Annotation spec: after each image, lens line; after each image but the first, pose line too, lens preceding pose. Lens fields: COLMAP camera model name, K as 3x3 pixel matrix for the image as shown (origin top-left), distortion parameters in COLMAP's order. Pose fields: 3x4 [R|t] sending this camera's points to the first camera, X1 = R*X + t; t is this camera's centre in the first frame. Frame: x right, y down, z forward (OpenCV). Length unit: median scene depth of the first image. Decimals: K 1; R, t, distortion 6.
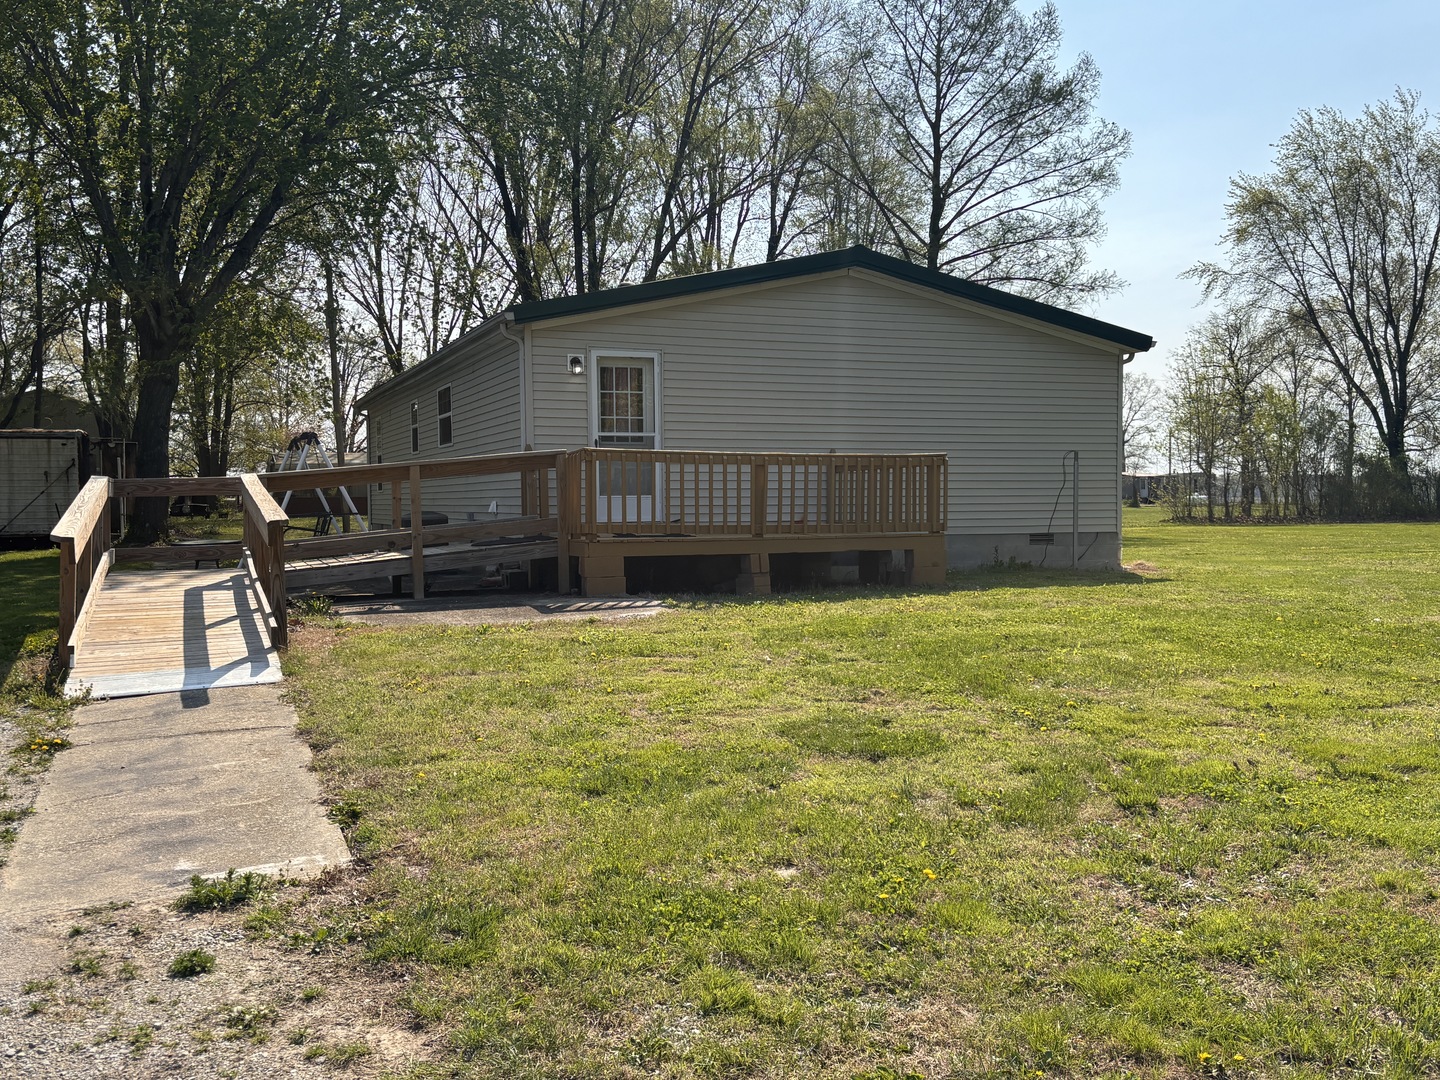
lens RADIAL K [[1326.6, 0, 713.3], [0, 1326.6, 549.2], [0, 0, 1]] dist [0.037238, 0.000000]
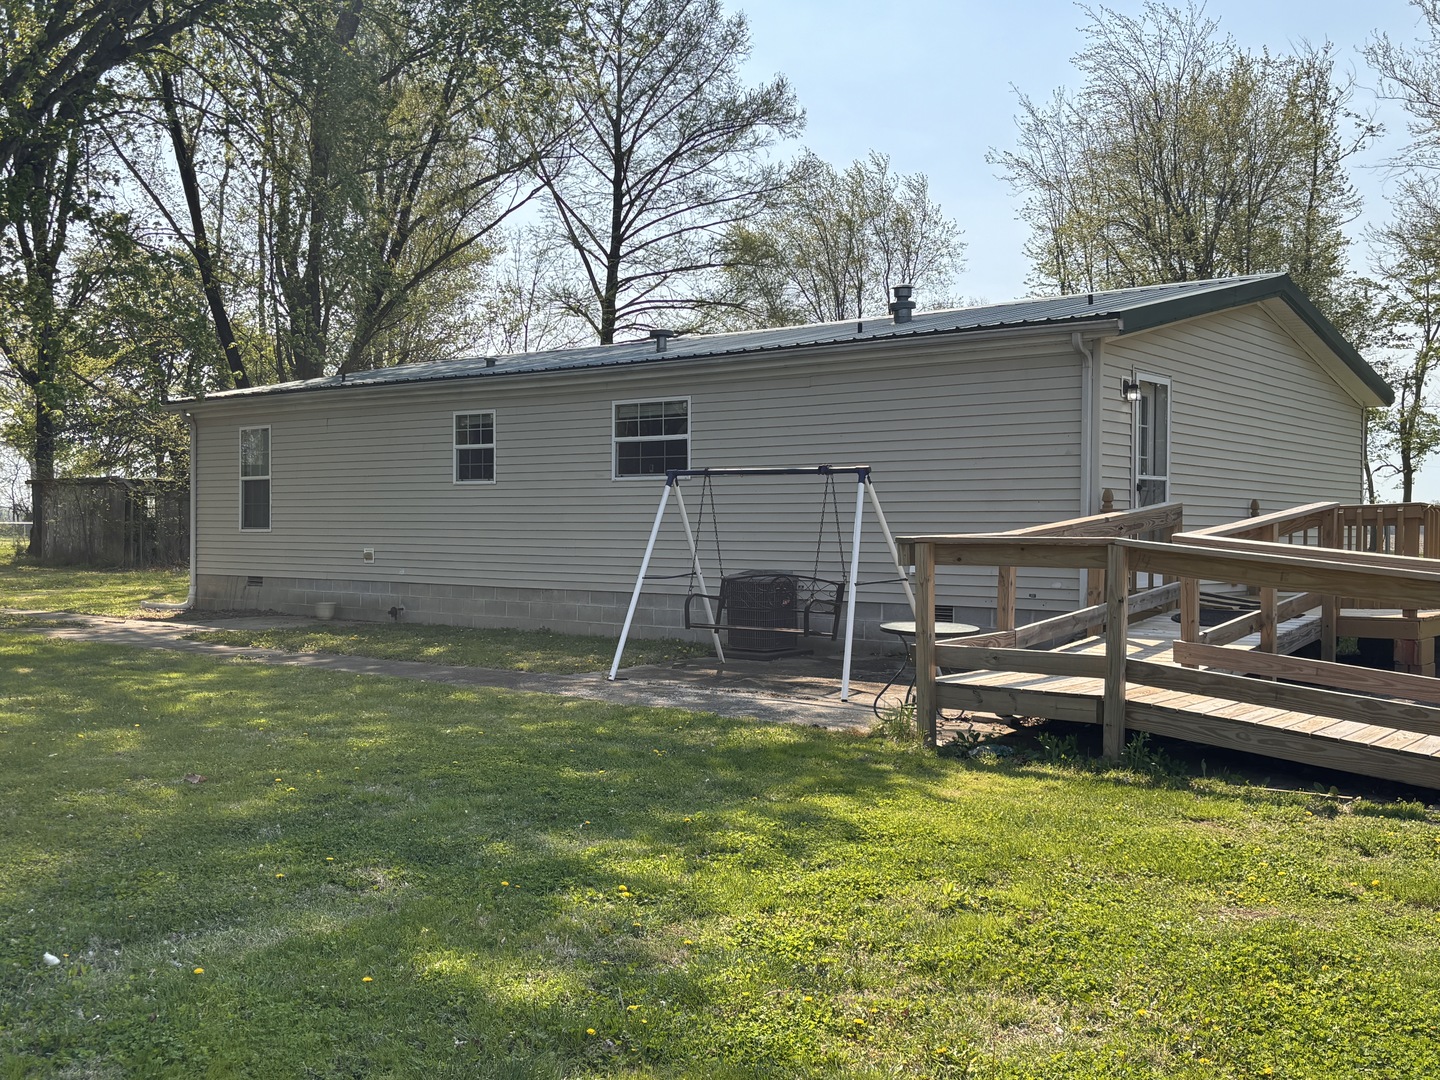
lens RADIAL K [[1446.8, 0, 714.6], [0, 1446.8, 539.2], [0, 0, 1]] dist [0.048582, 0.000000]
pose [[0.869943, 0.005901, 0.493116, -0.261976], [0.010192, 0.999500, -0.029941, -0.009161], [-0.493046, 0.031073, 0.869448, 0.131080]]
